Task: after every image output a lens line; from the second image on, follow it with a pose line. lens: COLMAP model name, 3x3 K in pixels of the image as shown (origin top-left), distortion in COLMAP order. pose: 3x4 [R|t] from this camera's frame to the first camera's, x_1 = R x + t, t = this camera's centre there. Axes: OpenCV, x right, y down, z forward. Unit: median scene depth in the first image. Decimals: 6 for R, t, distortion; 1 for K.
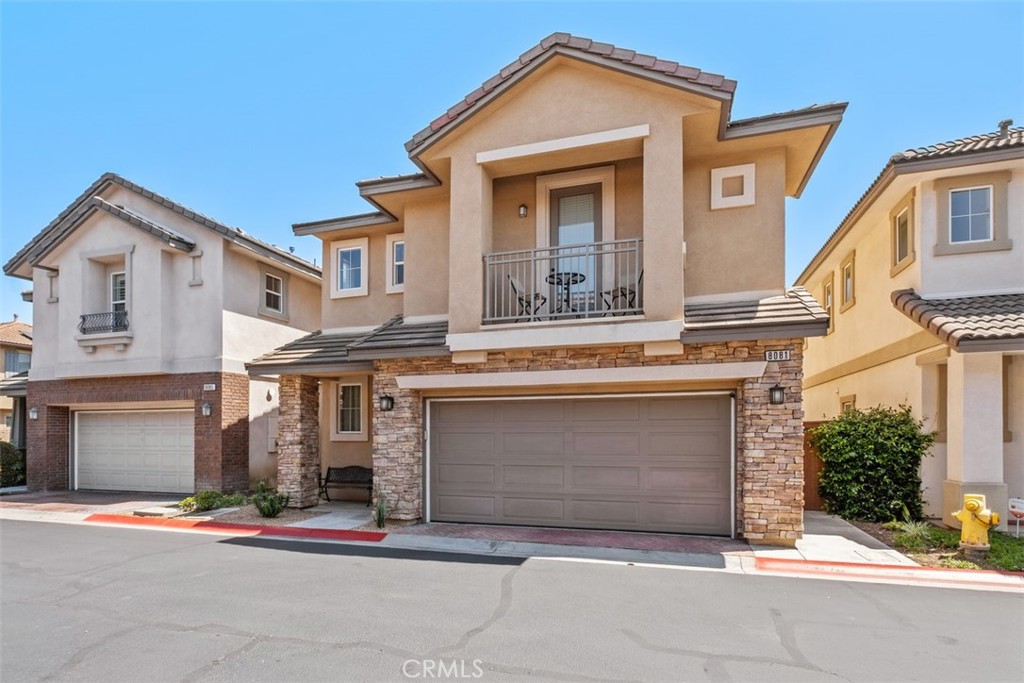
lens RADIAL K [[471.6, 0, 557.6], [0, 471.6, 427.8], [0, 0, 1]] dist [-0.003869, 0.000842]
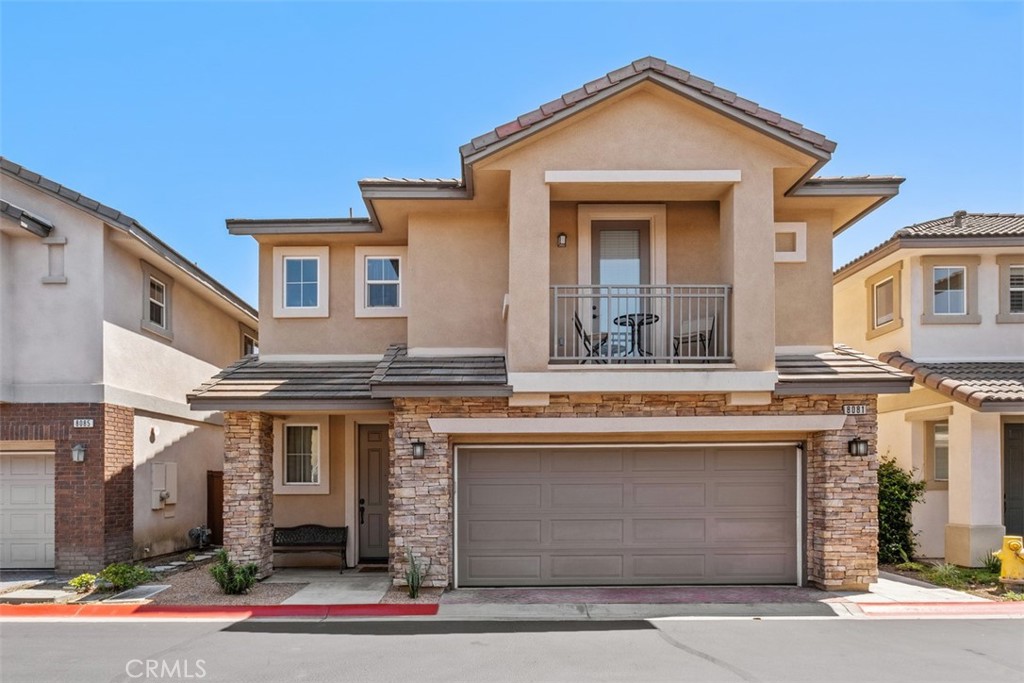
lens RADIAL K [[511.4, 0, 482.8], [0, 511.4, 473.4], [0, 0, 1]] dist [-0.000488, 0.000440]
pose [[0.965709, -0.001158, 0.259623, -0.519304], [0.001405, 0.999999, -0.000765, -0.009741], [-0.259622, 0.001104, 0.965710, 0.093186]]
